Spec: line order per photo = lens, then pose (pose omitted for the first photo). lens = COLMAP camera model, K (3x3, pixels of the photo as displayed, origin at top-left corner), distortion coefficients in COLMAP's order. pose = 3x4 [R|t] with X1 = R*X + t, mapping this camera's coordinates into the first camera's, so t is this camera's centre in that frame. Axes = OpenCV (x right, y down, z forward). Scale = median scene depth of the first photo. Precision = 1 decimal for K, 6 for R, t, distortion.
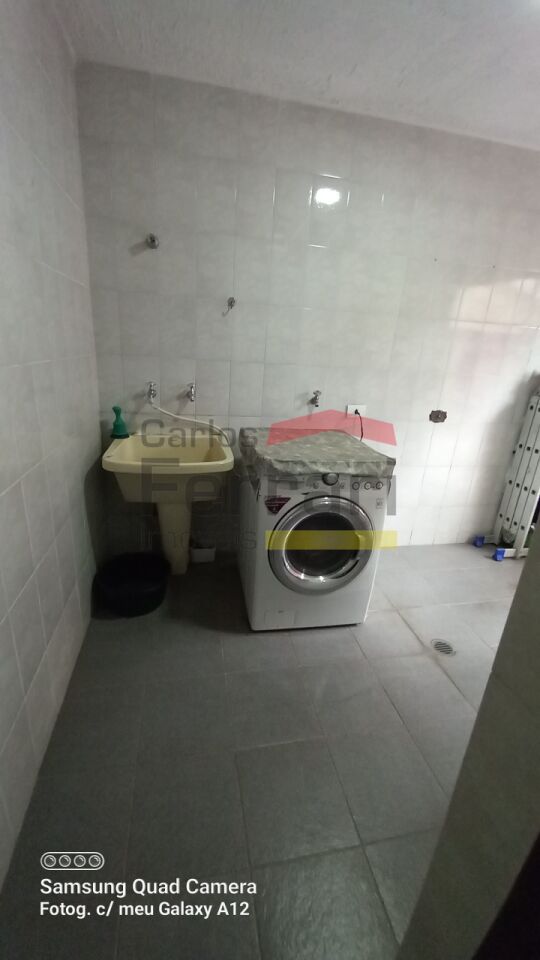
lens RADIAL K [[386.5, 0, 269.0], [0, 386.5, 478.1], [0, 0, 1]] dist [0.013712, -0.009733]
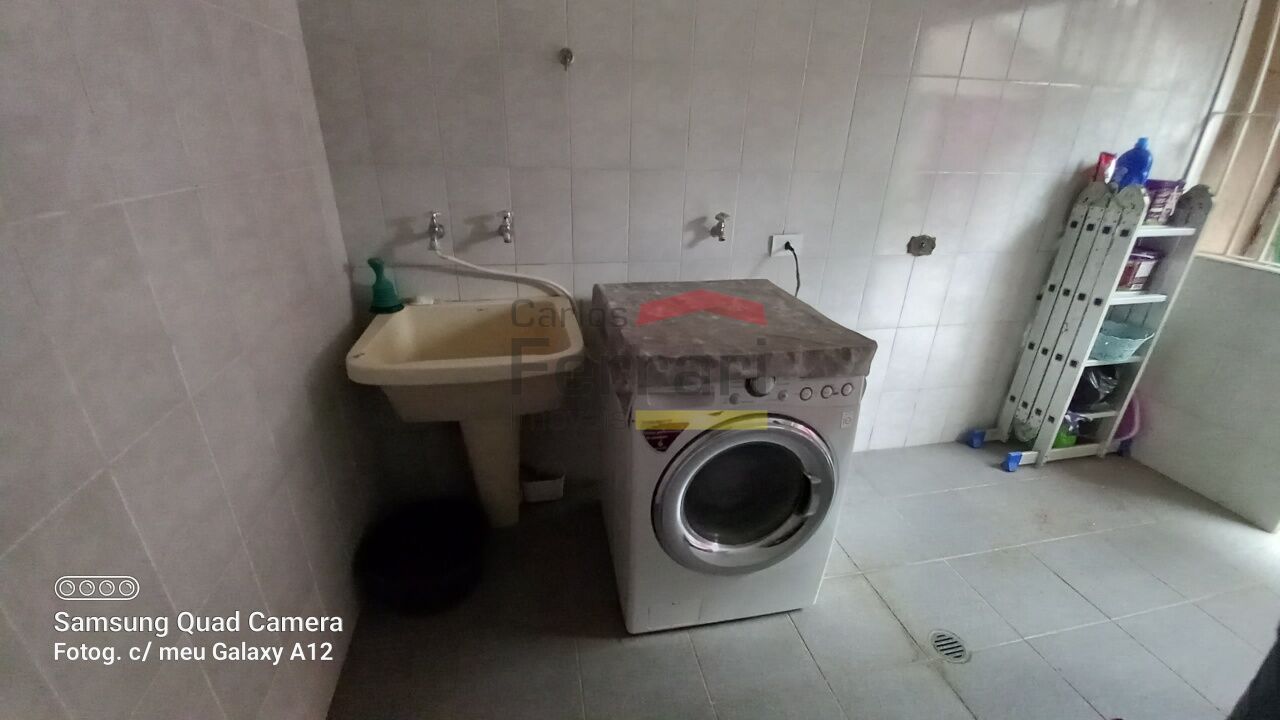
lens RADIAL K [[515.3, 0, 639.9], [0, 515.3, 362.8], [0, 0, 1]] dist [0.013712, -0.009733]
pose [[0.999114, -0.042079, -0.001146, -0.007716], [0.042017, 0.995271, 0.087583, -0.079699], [-0.002545, -0.087553, 0.996157, 0.220203]]
